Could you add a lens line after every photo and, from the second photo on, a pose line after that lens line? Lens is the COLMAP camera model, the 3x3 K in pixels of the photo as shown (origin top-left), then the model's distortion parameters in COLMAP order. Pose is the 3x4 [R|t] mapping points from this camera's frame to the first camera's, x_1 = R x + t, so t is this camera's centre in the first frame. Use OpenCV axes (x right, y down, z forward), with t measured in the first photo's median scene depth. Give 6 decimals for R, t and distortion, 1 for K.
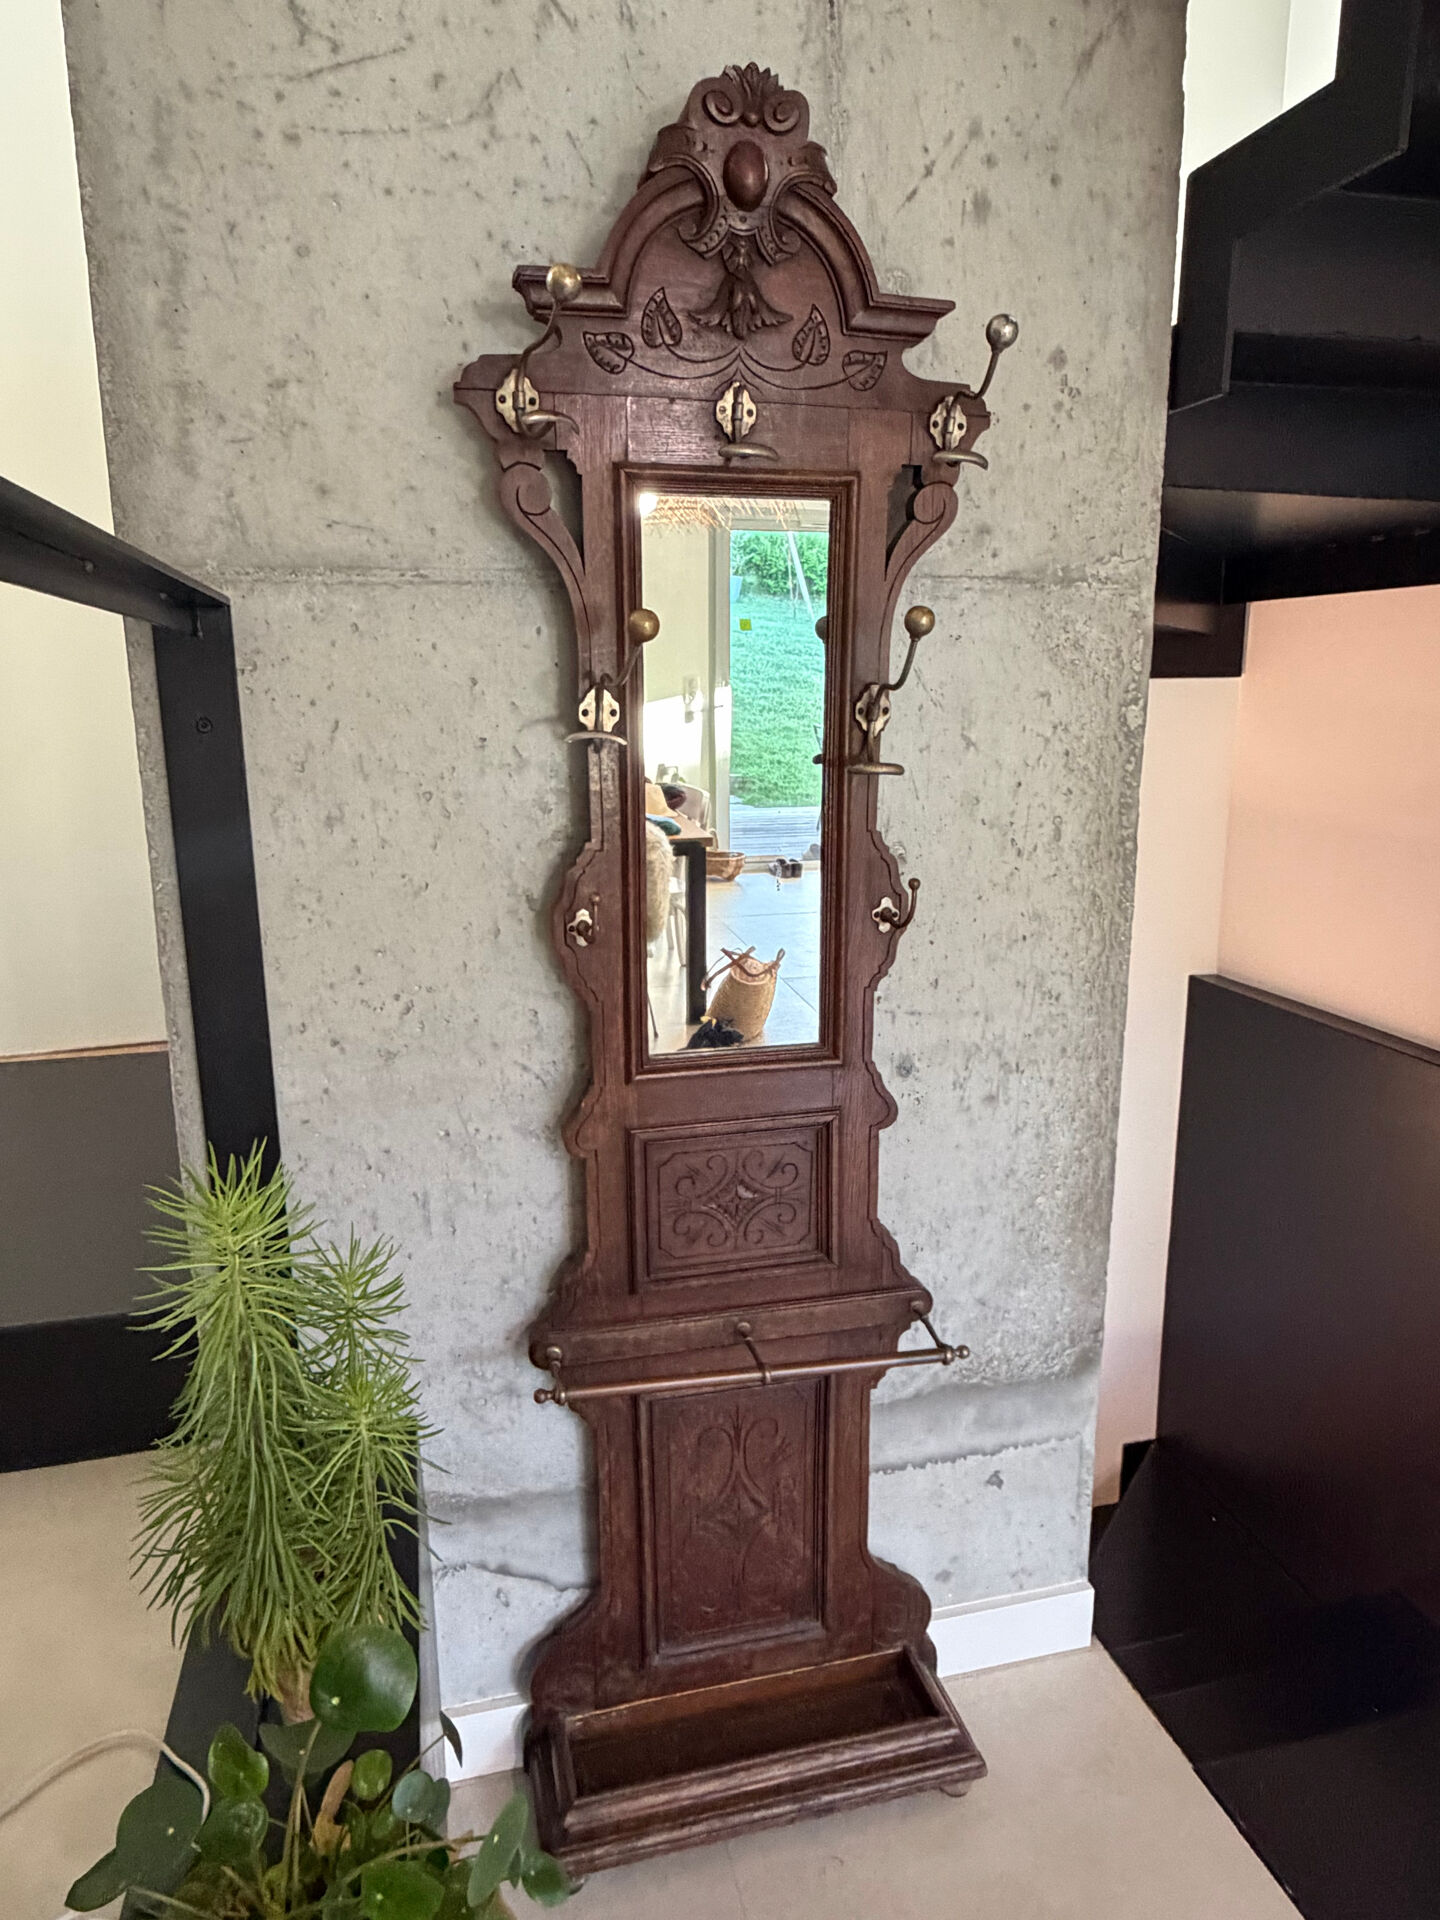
lens RADIAL K [[1214.2, 0, 716.3], [0, 1214.2, 939.2], [0, 0, 1]] dist [-0.004031, 0.003606]
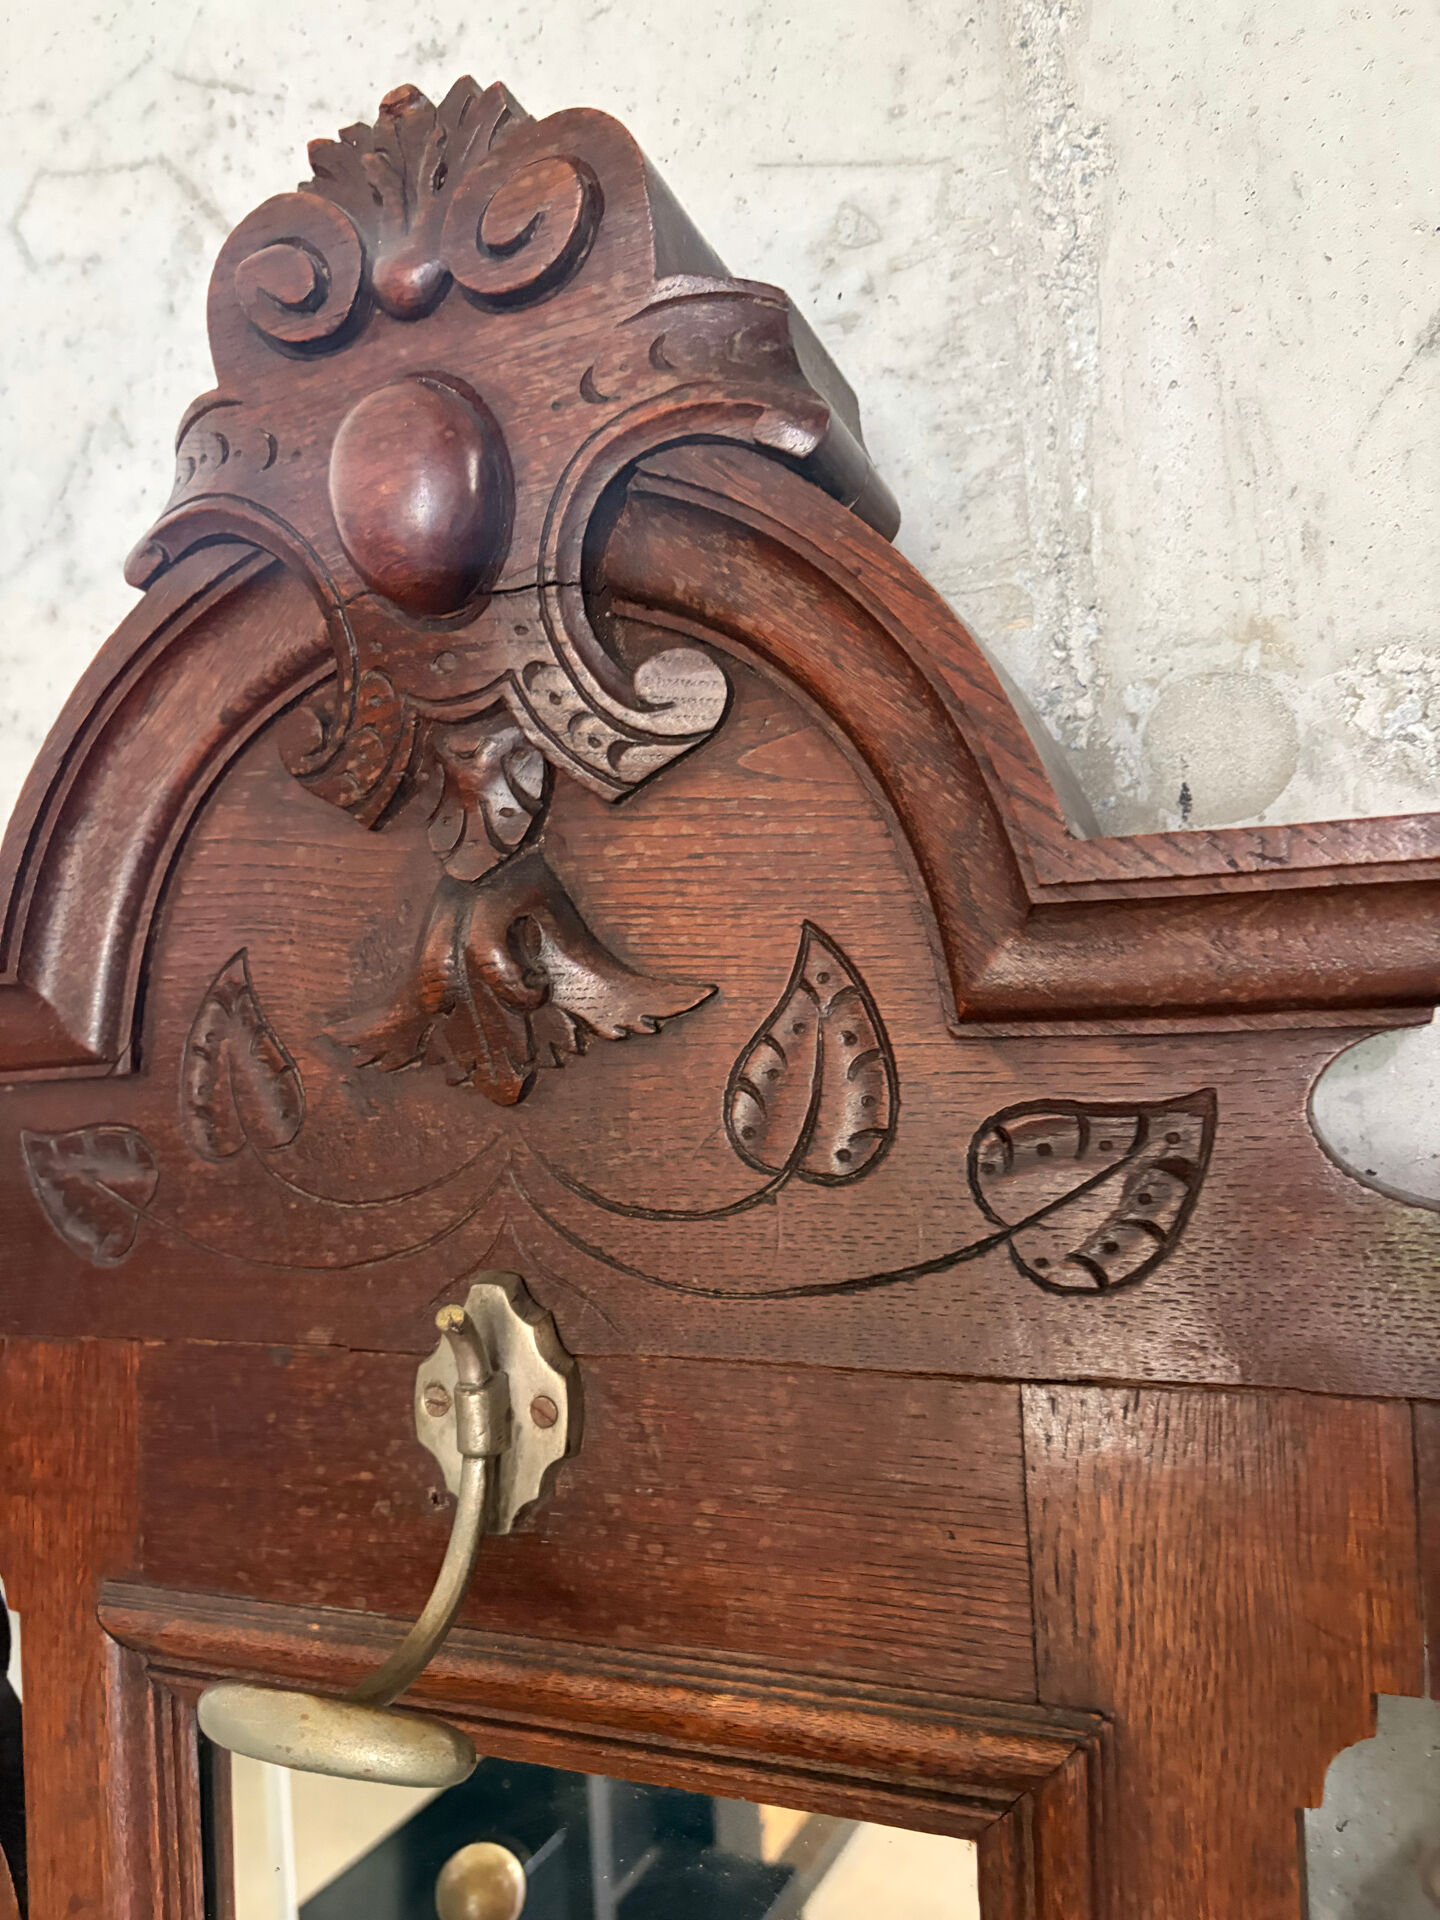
lens RADIAL K [[1473.6, 0, 716.9], [0, 1473.6, 961.8], [0, 0, 1]] dist [0.038460, -0.063687]
pose [[0.780108, -0.078663, -0.620680, 0.207472], [-0.101368, 0.963065, -0.249461, -0.408071], [0.617379, 0.257524, 0.743320, 0.723224]]
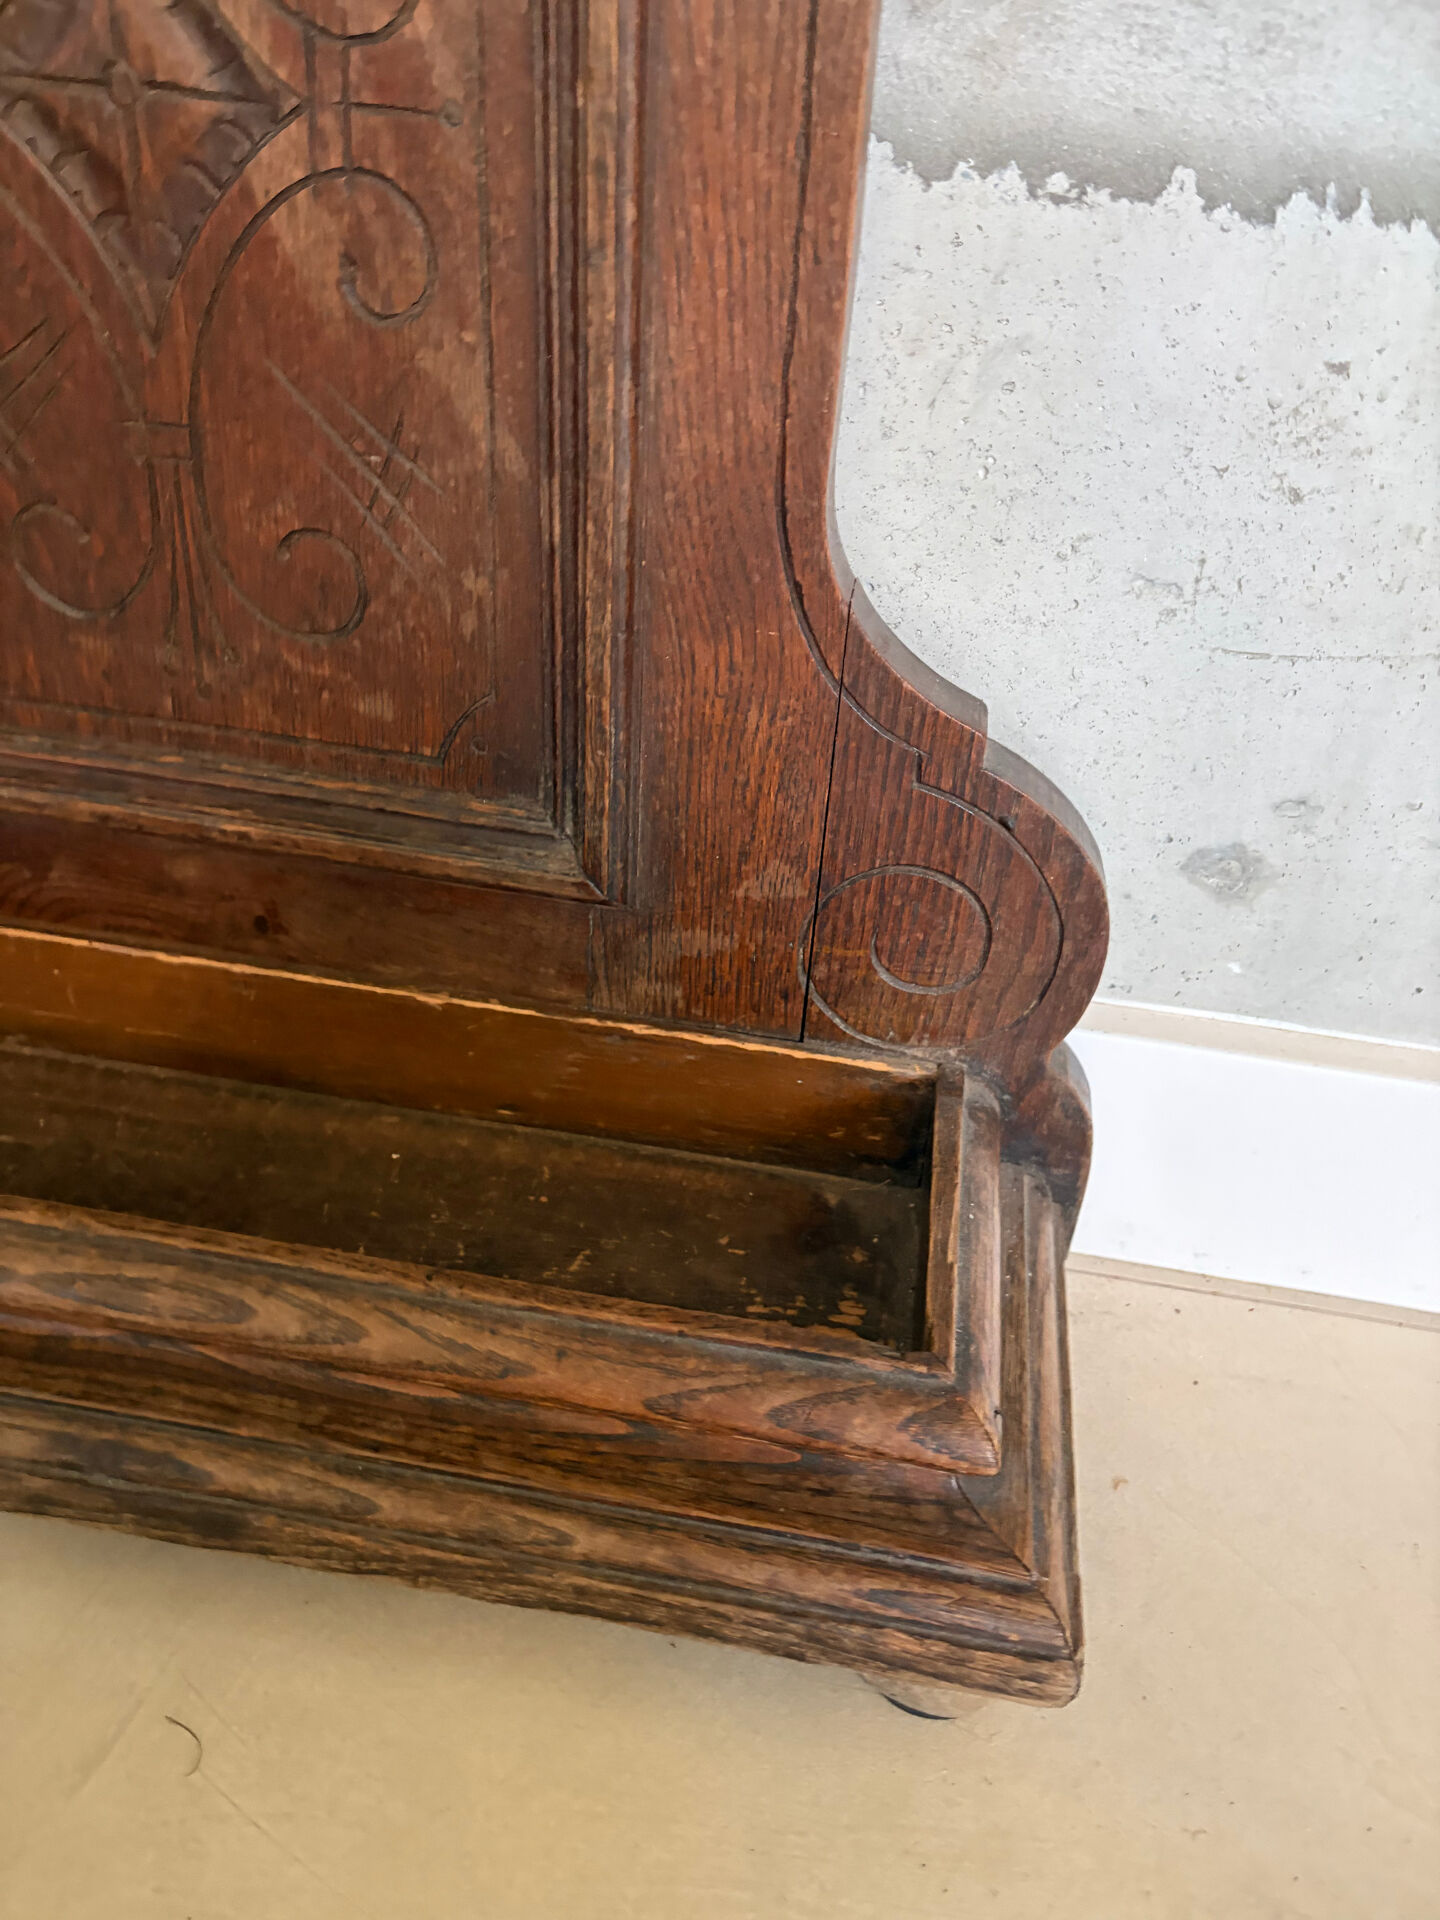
lens RADIAL K [[1473.0, 0, 729.5], [0, 1473.0, 952.3], [0, 0, 1]] dist [0.048172, -0.070680]
pose [[0.917470, 0.274172, -0.288232, 0.230114], [-0.156700, 0.915059, 0.371633, 0.560153], [0.365641, -0.295797, 0.882503, 0.897493]]
